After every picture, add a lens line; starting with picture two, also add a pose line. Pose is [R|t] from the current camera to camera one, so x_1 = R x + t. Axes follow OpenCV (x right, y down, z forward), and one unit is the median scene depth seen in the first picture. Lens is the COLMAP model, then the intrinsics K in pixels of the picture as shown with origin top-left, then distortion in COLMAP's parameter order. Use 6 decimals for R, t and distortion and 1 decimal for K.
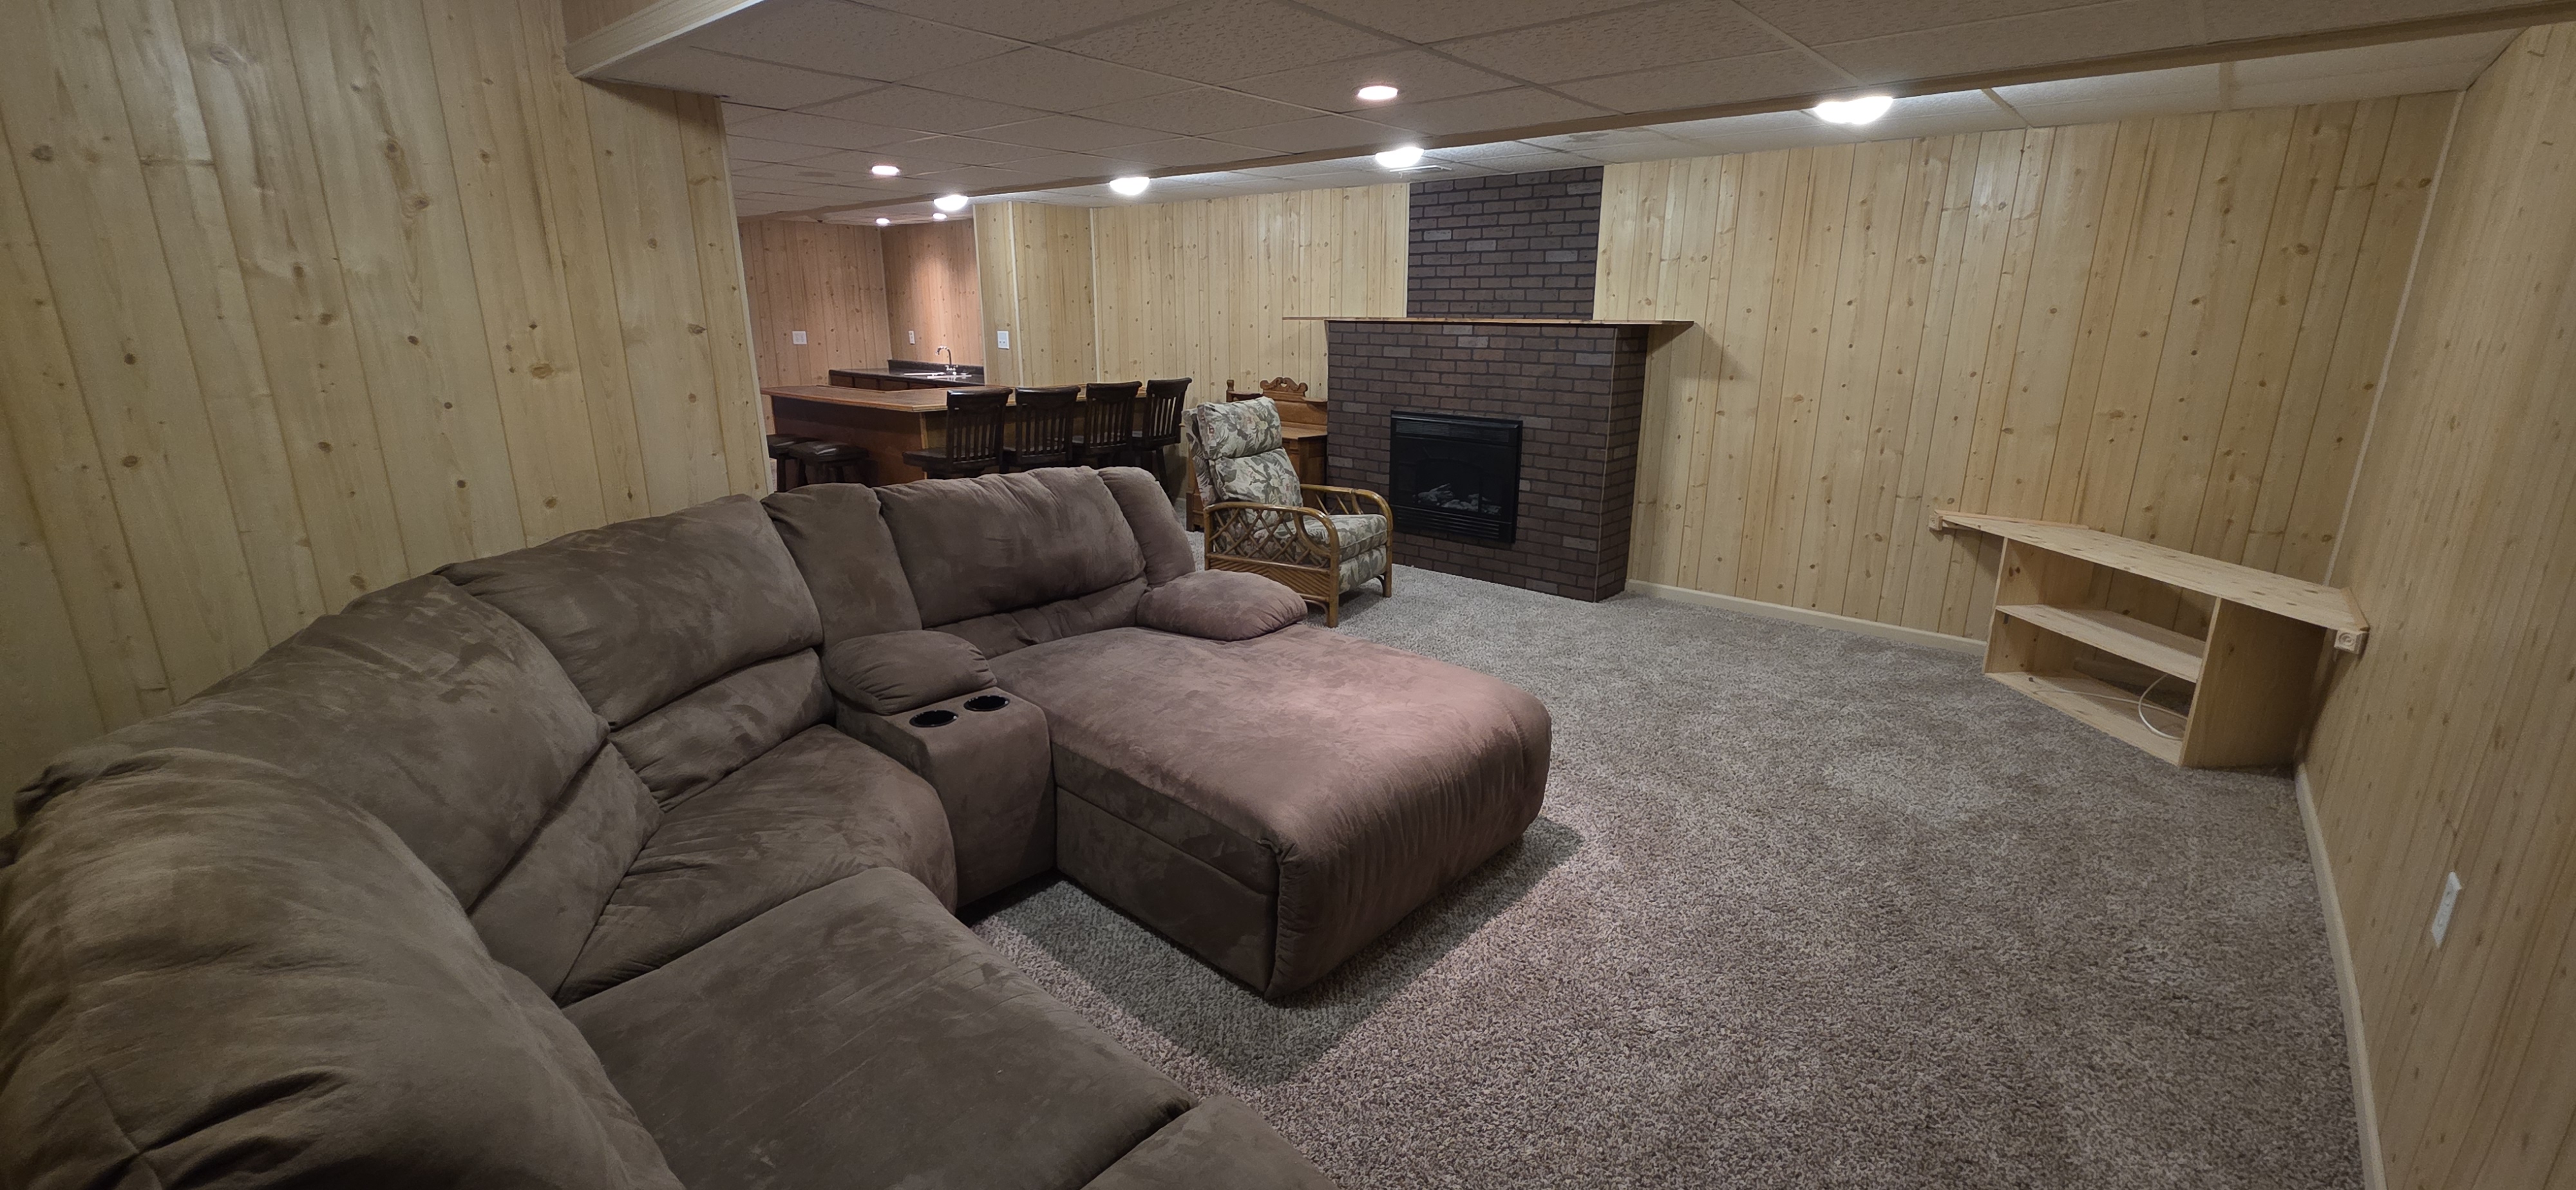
lens RADIAL K [[1035.1, 0, 1297.5], [0, 1035.1, 595.0], [0, 0, 1]] dist [0.005943, -0.000090]
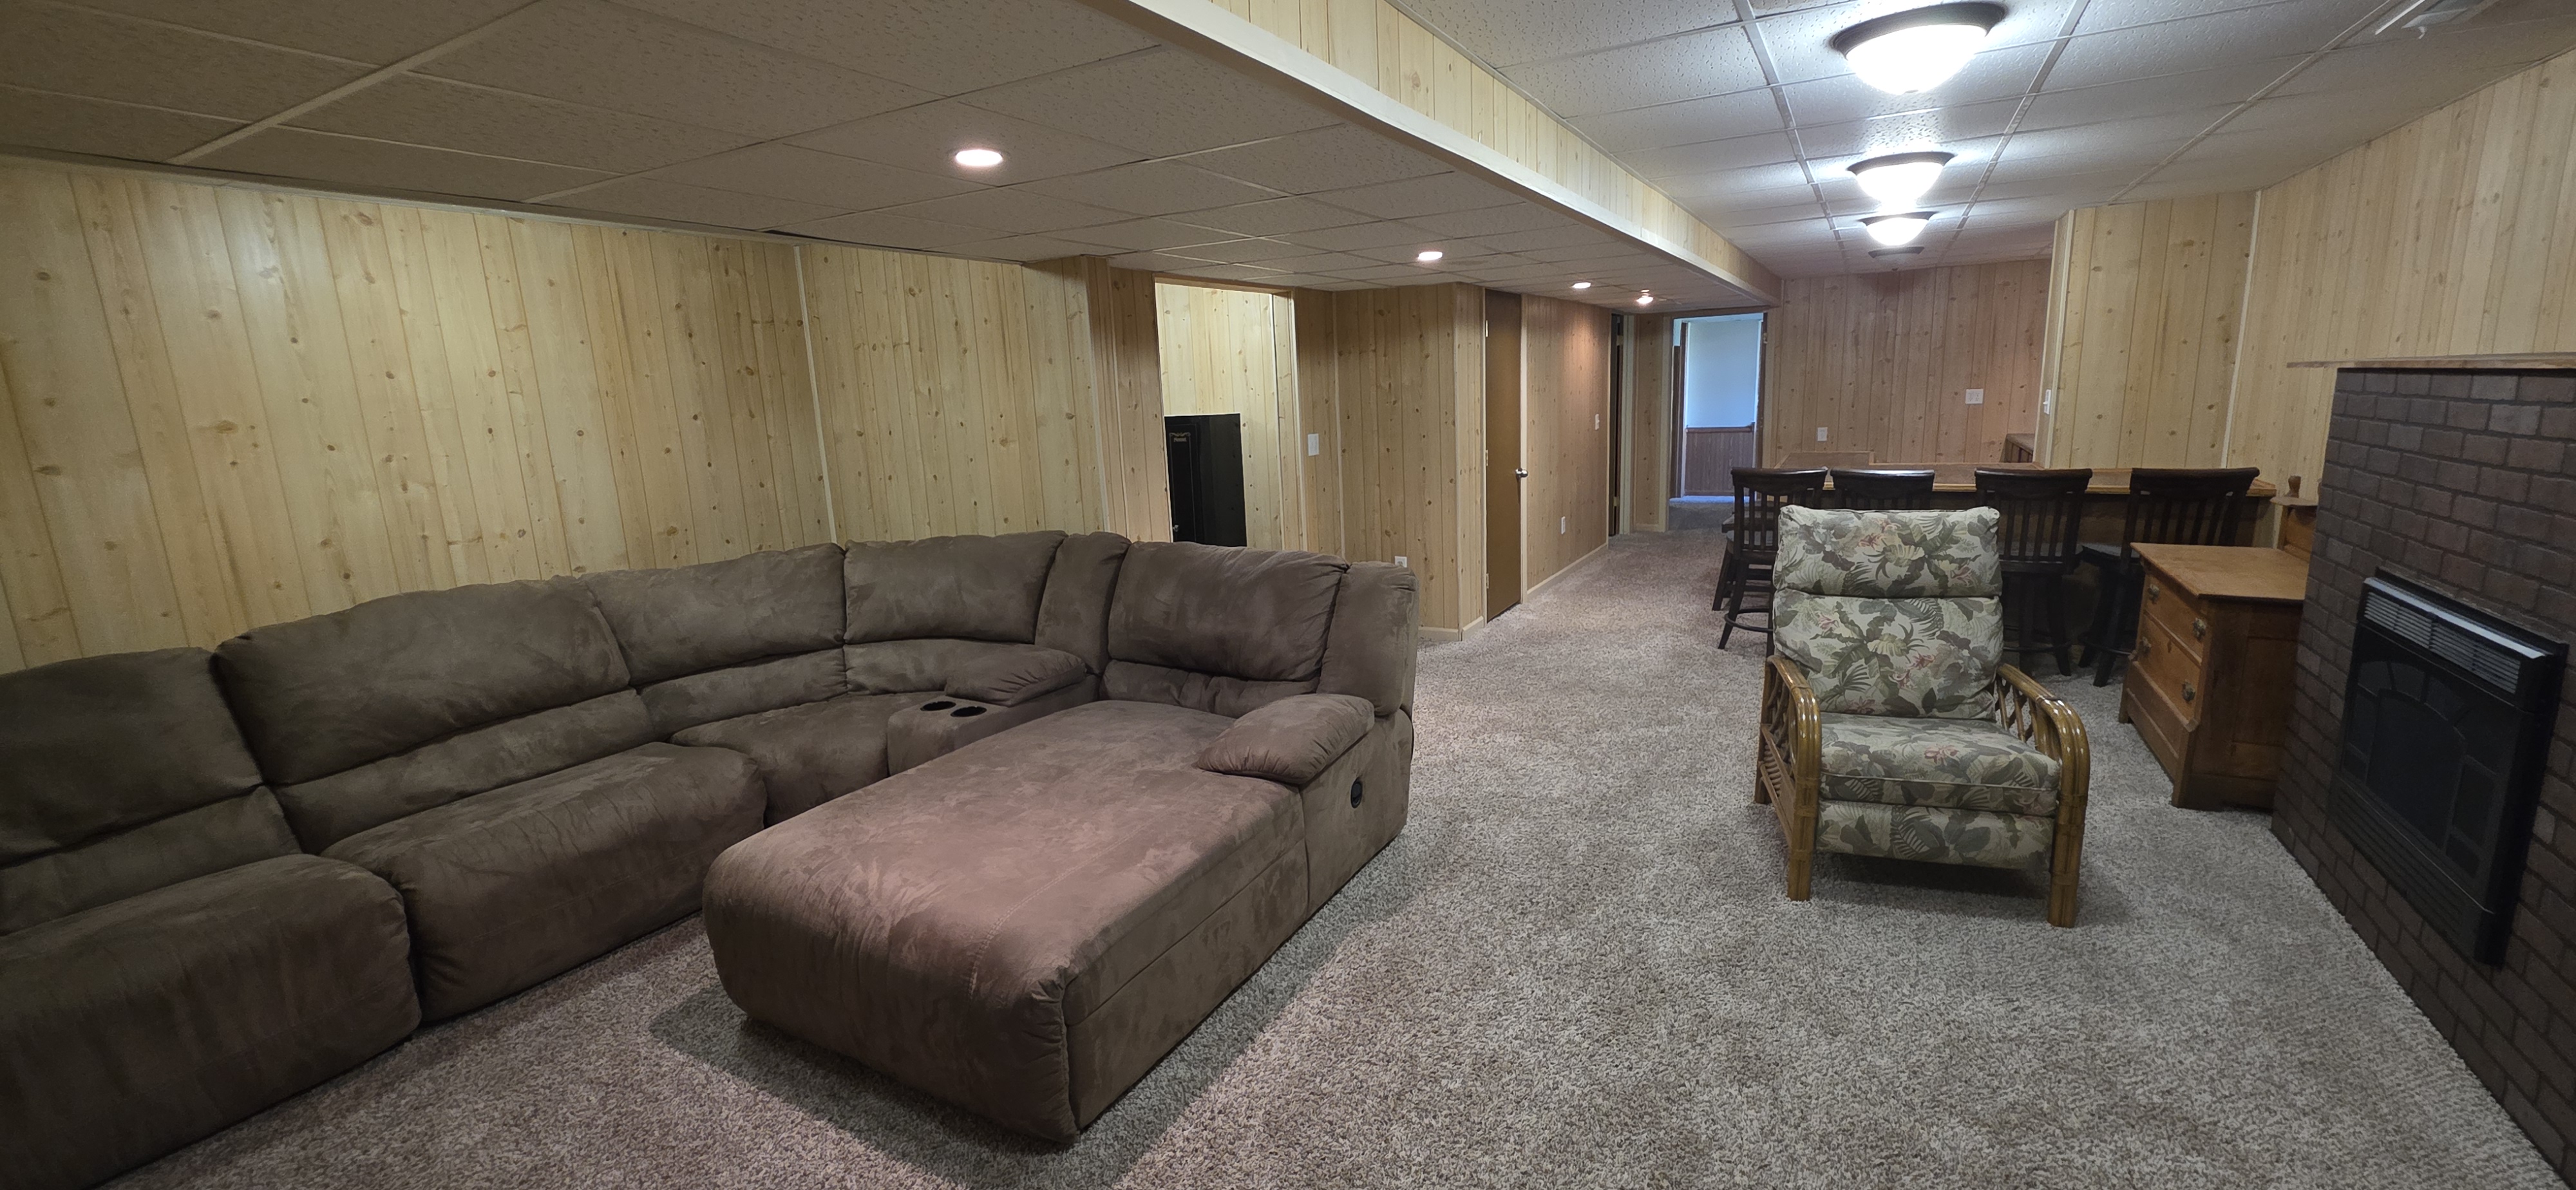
lens RADIAL K [[1035.1, 0, 1295.0], [0, 1035.1, 595.1], [0, 0, 1]] dist [0.005943, -0.000090]
pose [[0.202963, 0.176189, -0.963205, 0.497500], [-0.218234, 0.967076, 0.130912, -0.146064], [0.954557, 0.183634, 0.234731, 0.539409]]
